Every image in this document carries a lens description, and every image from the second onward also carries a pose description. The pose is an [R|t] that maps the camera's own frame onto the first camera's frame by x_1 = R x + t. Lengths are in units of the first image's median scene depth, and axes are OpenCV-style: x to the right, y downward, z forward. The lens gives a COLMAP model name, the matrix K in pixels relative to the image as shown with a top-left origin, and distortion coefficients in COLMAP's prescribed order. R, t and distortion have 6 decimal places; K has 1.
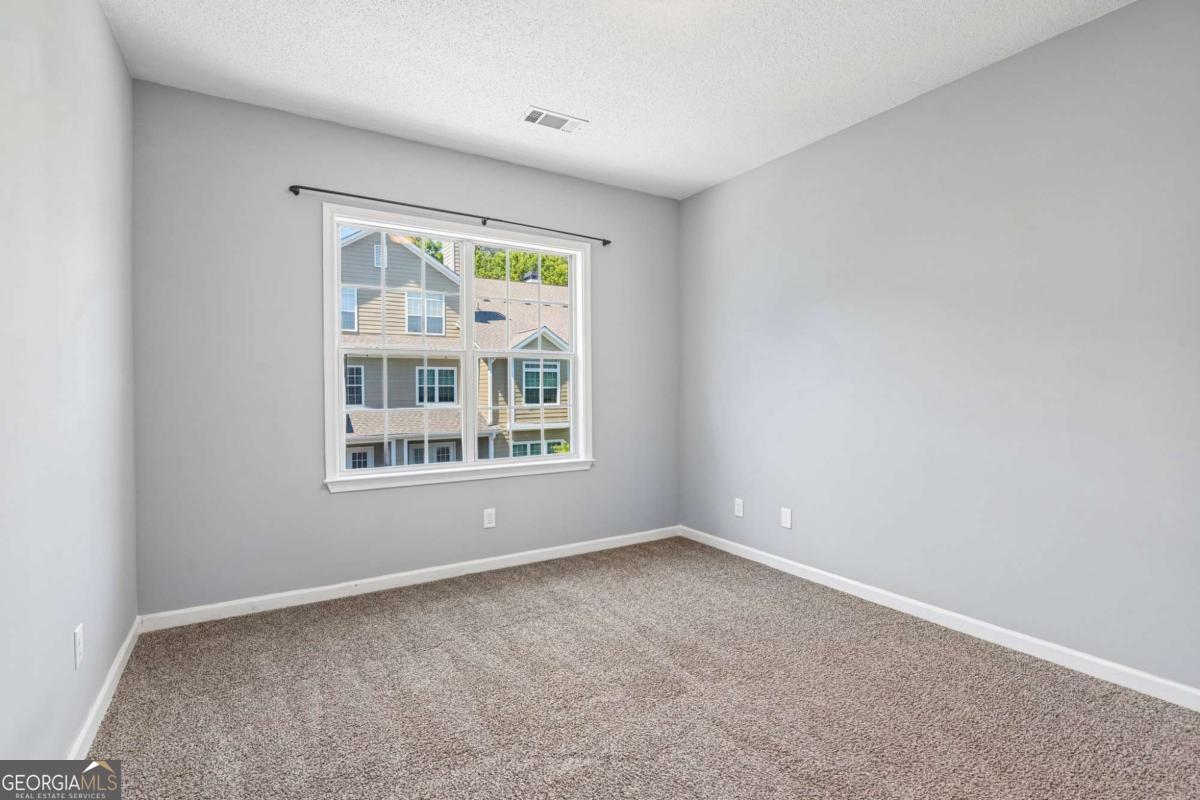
lens RADIAL K [[555.2, 0, 592.6], [0, 555.2, 405.0], [0, 0, 1]] dist [-0.011078, -0.004203]
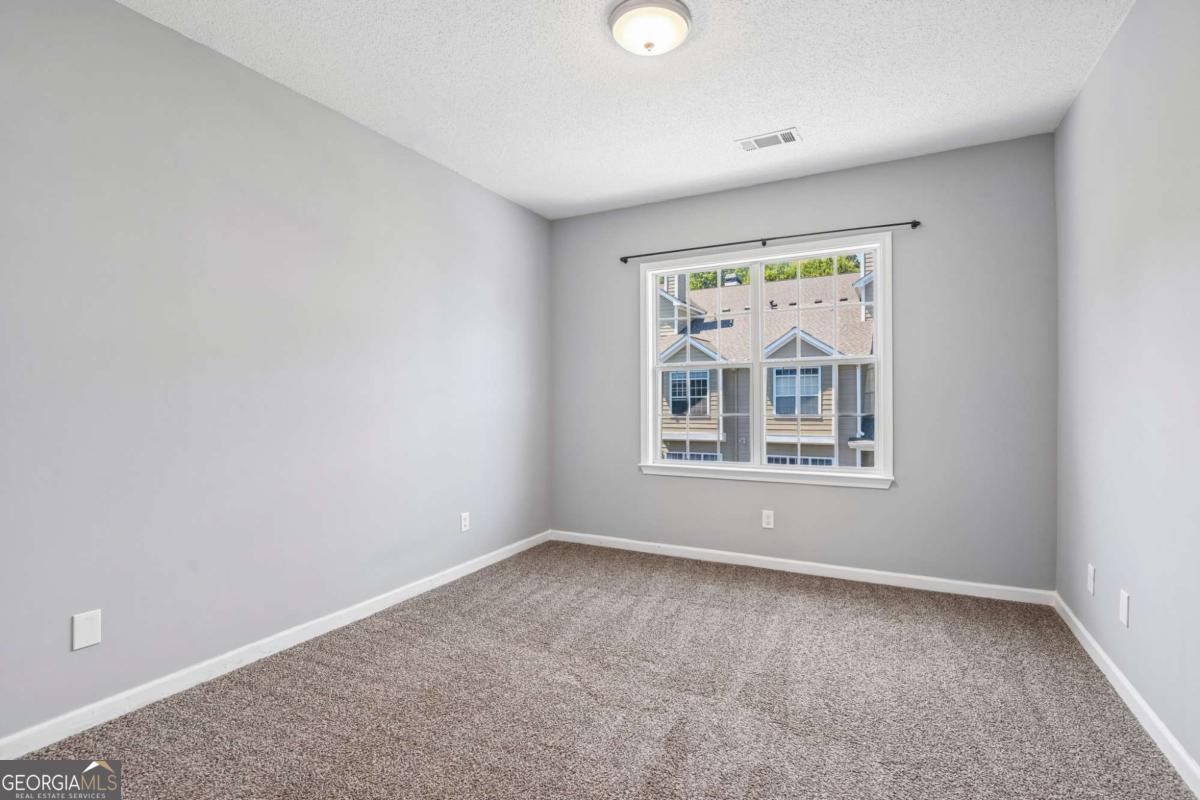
lens RADIAL K [[555.2, 0, 599.8], [0, 555.2, 390.3], [0, 0, 1]] dist [-0.011078, -0.004203]
pose [[0.501770, -0.013624, -0.864894, 0.634522], [-0.024086, 0.999268, -0.029714, -0.002134], [0.864665, 0.035741, 0.501075, 0.206957]]
